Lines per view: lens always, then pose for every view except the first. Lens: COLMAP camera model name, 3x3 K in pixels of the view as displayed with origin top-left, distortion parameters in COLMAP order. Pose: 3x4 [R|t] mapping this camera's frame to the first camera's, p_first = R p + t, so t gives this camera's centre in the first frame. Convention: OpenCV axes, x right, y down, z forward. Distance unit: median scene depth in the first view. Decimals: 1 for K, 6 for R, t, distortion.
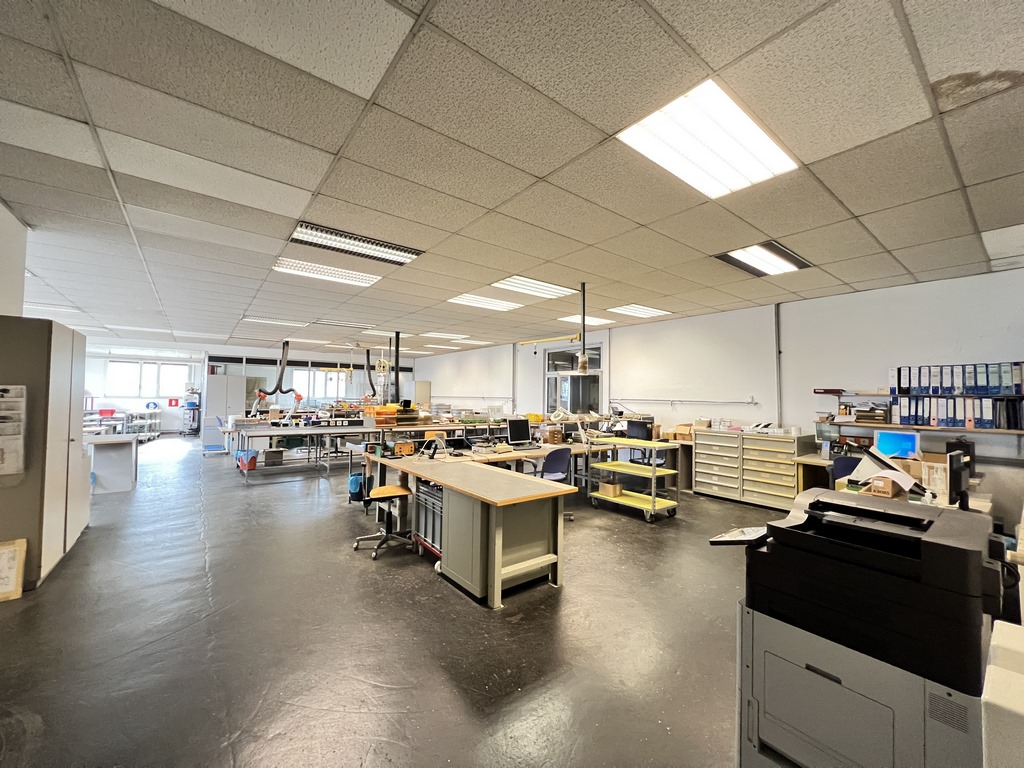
lens RADIAL K [[409.3, 0, 512.0], [0, 409.3, 384.0], [0, 0, 1]] dist [-0.000414, -0.000239]
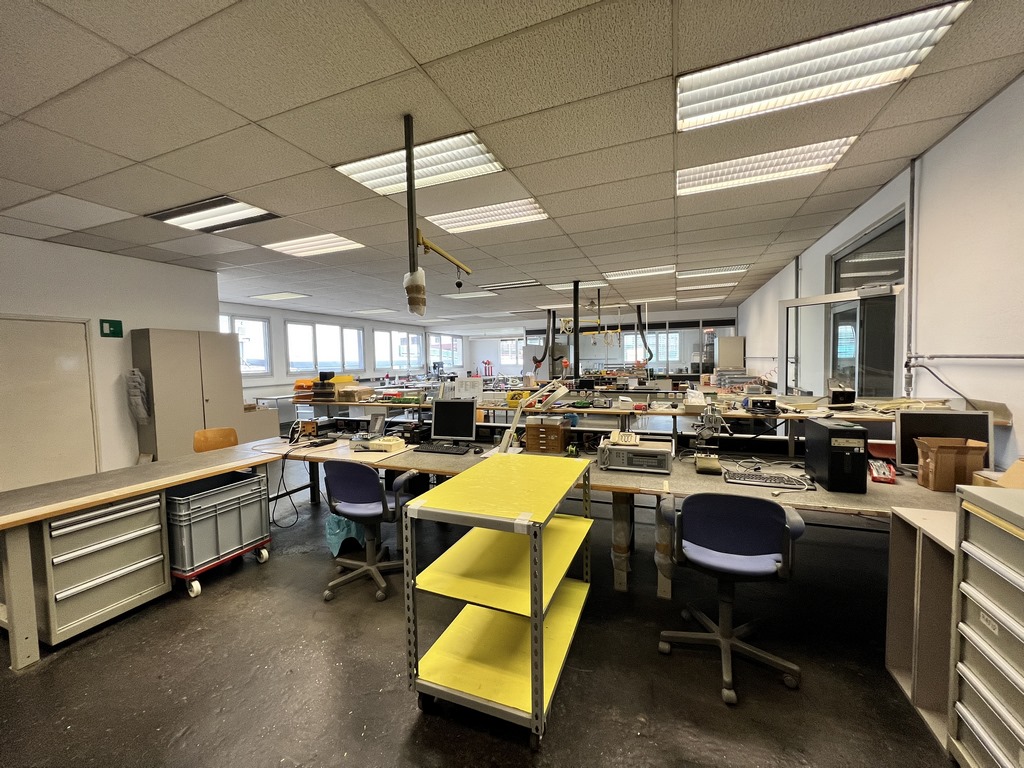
lens RADIAL K [[409.3, 0, 512.0], [0, 409.3, 384.0], [0, 0, 1]] dist [-0.000414, -0.000239]
pose [[0.498063, 0.024354, -0.866799, 0.362158], [0.055557, 0.996656, 0.059925, 0.017816], [0.865359, -0.078004, 0.495044, 0.483192]]
